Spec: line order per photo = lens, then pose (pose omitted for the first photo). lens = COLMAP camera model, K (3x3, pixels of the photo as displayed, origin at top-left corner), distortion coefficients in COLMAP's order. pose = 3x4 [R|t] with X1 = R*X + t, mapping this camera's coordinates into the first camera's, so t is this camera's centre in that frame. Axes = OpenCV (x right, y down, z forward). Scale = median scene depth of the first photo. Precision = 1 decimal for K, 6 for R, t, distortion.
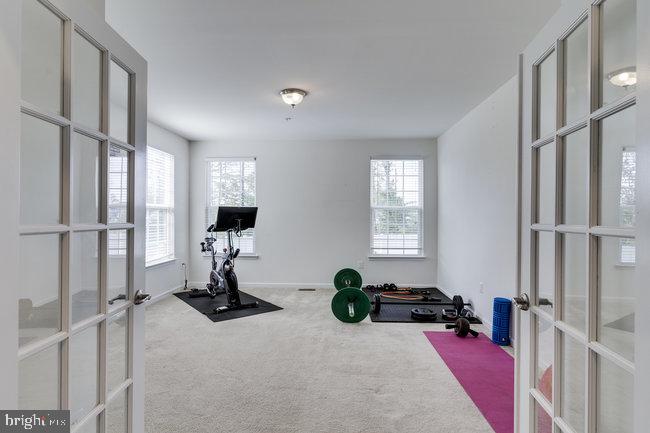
lens RADIAL K [[287.7, 0, 325.0], [0, 287.7, 216.5], [0, 0, 1]] dist [0.001311, 0.000132]
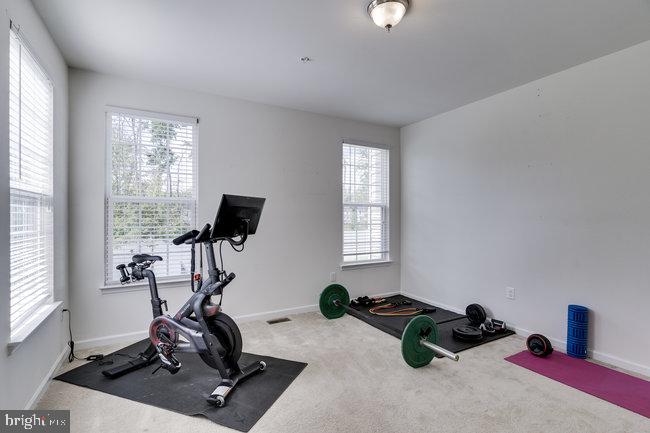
lens RADIAL K [[313.3, 0, 324.0], [0, 313.3, 212.5], [0, 0, 1]] dist [0.003981, 0.000559]
pose [[0.888825, 0.005041, 0.458220, -0.364906], [-0.000366, 0.999947, -0.010291, 0.003216], [-0.458247, 0.008979, 0.888779, 0.333641]]
